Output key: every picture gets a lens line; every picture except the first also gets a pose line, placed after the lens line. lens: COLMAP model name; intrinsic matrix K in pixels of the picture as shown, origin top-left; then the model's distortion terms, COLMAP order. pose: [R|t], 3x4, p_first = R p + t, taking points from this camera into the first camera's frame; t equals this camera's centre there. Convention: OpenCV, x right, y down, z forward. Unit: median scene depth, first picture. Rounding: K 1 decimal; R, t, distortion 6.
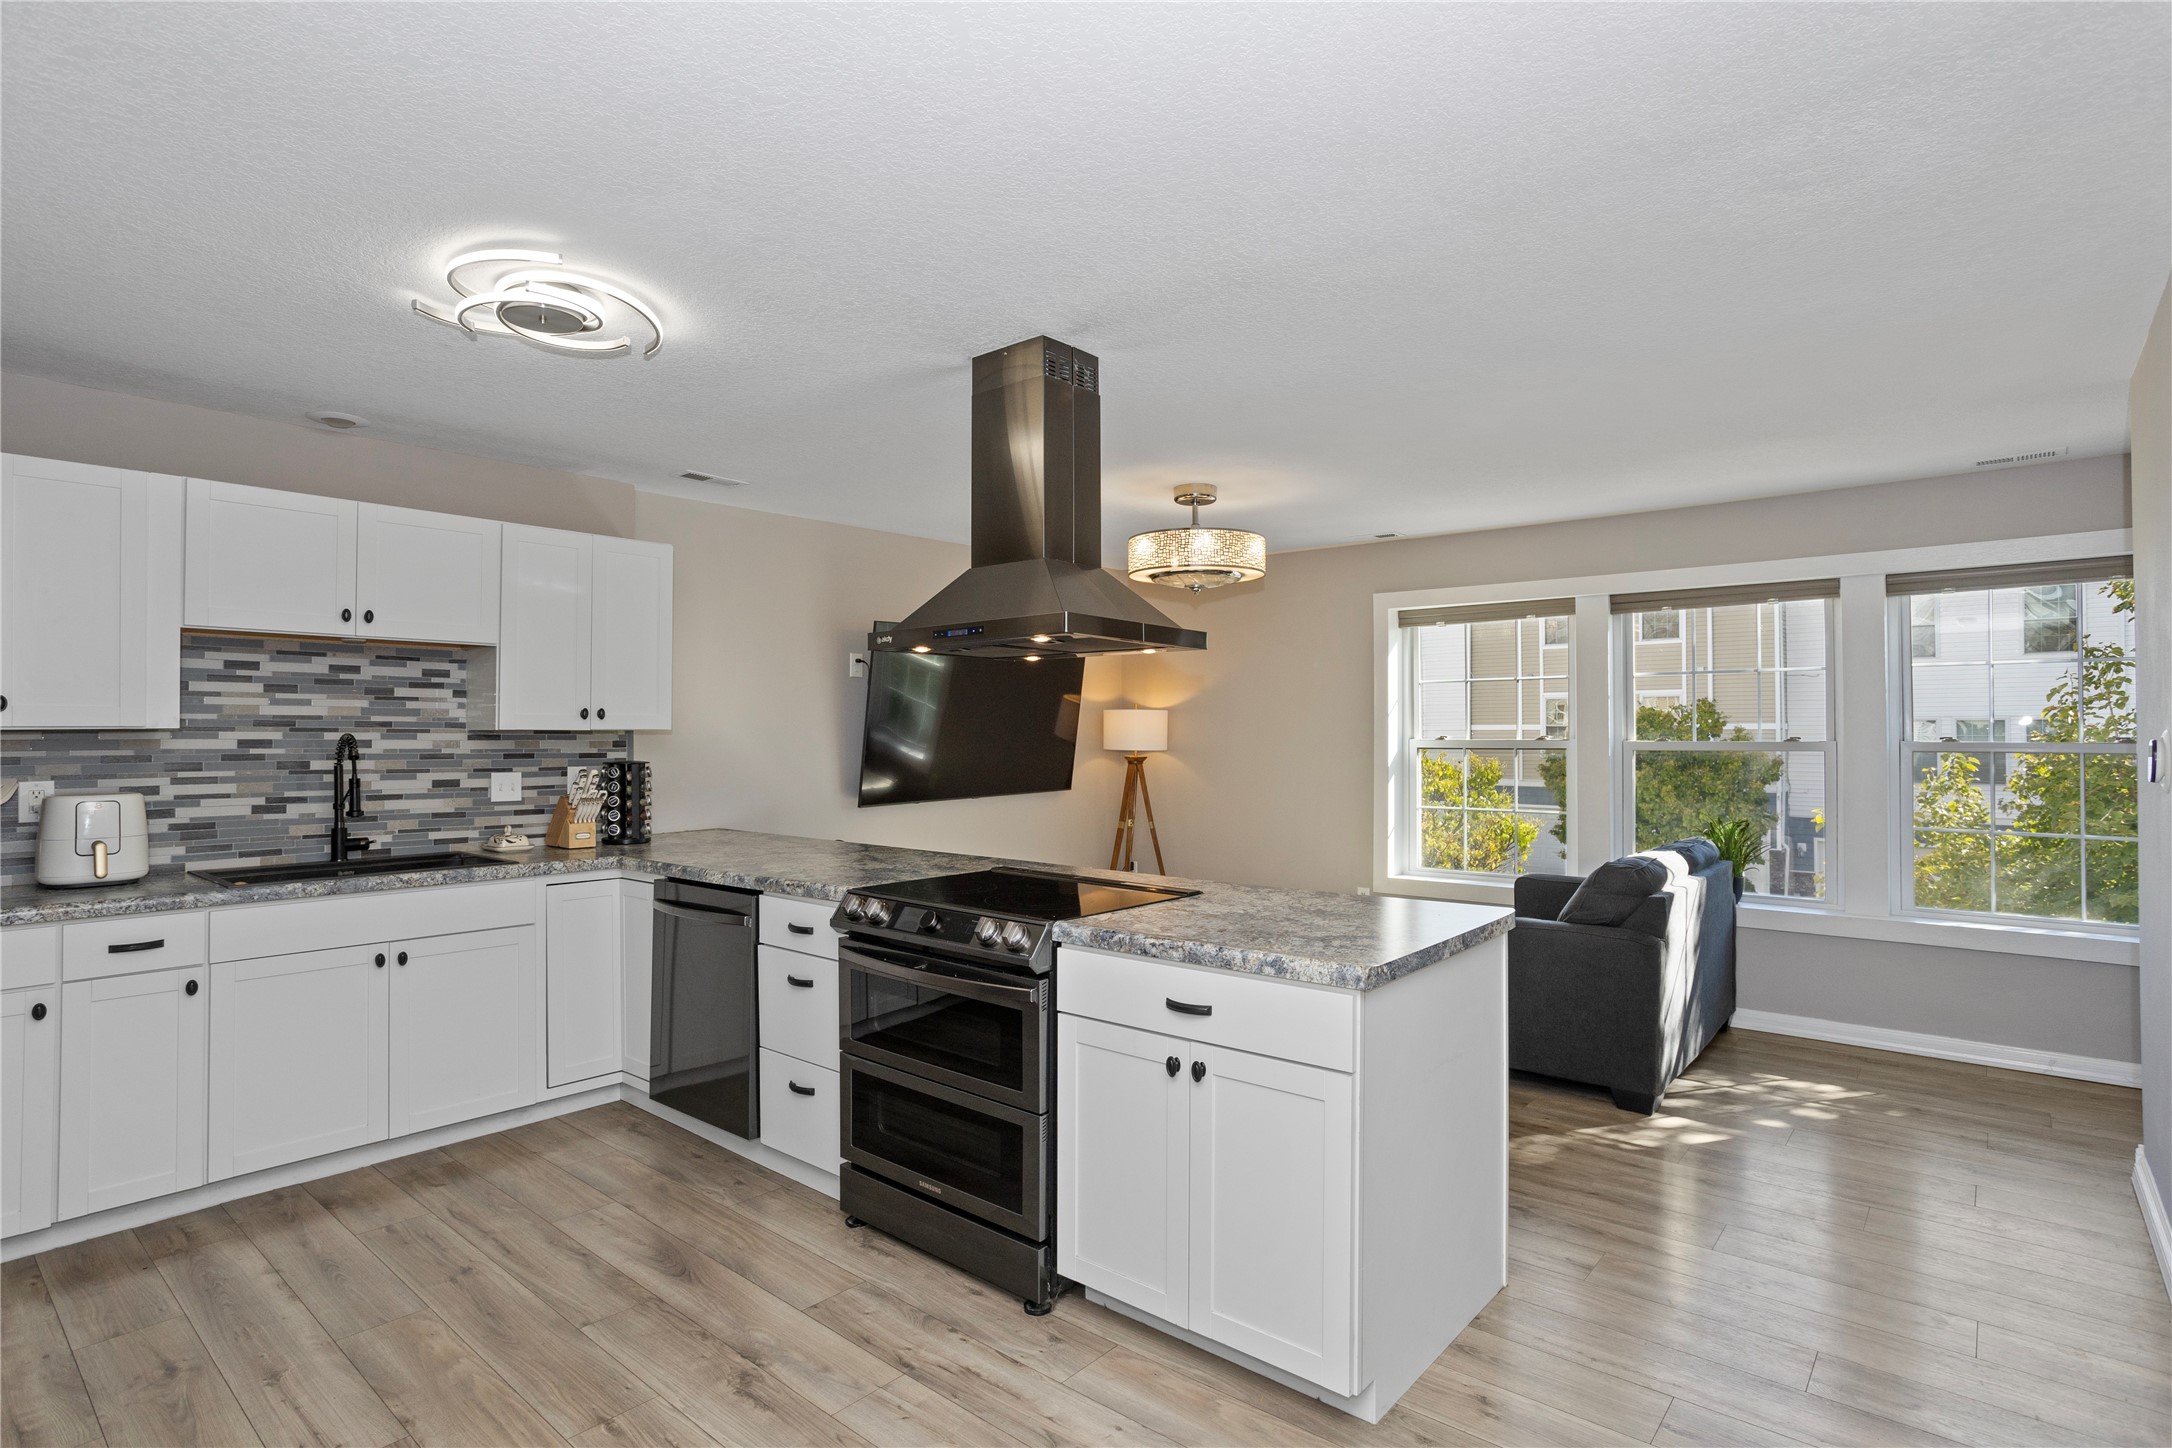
lens RADIAL K [[1081.1, 0, 1094.3], [0, 1081.1, 717.3], [0, 0, 1]] dist [-0.045266, 0.021764]
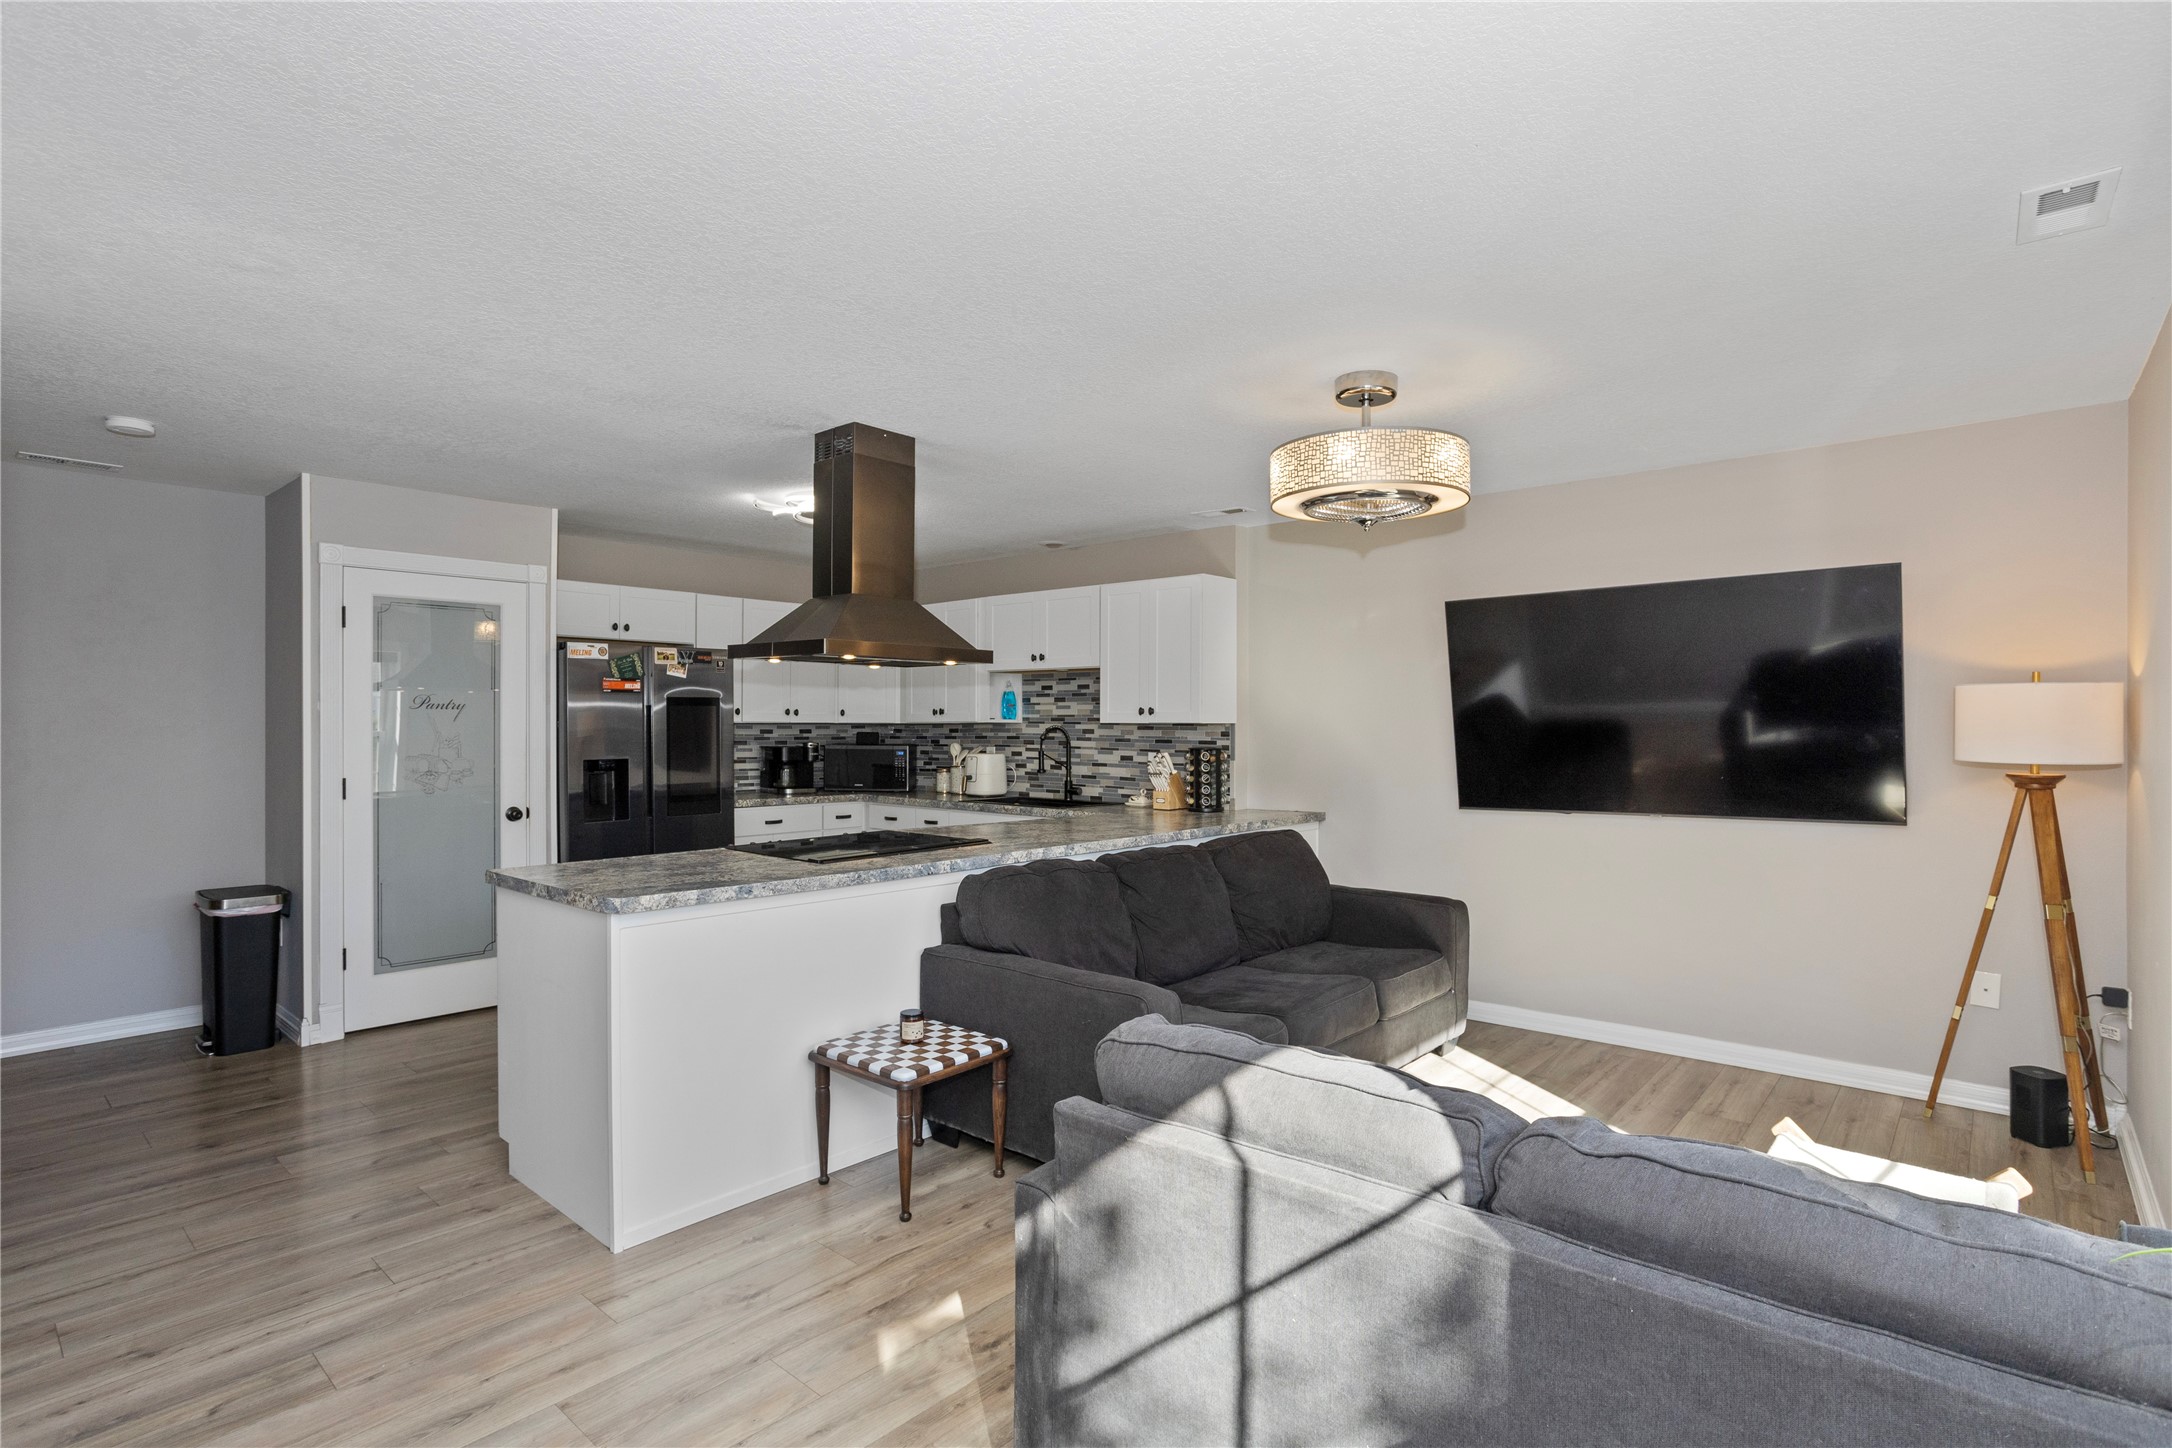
lens RADIAL K [[1064.8, 0, 1087.3], [0, 1064.8, 725.1], [0, 0, 1]] dist [-0.027150, 0.011896]
pose [[-0.011596, 0.002913, -0.999929, 0.949648], [0.014309, 0.999894, 0.002747, 0.010322], [0.999830, -0.014276, -0.011636, 0.992872]]
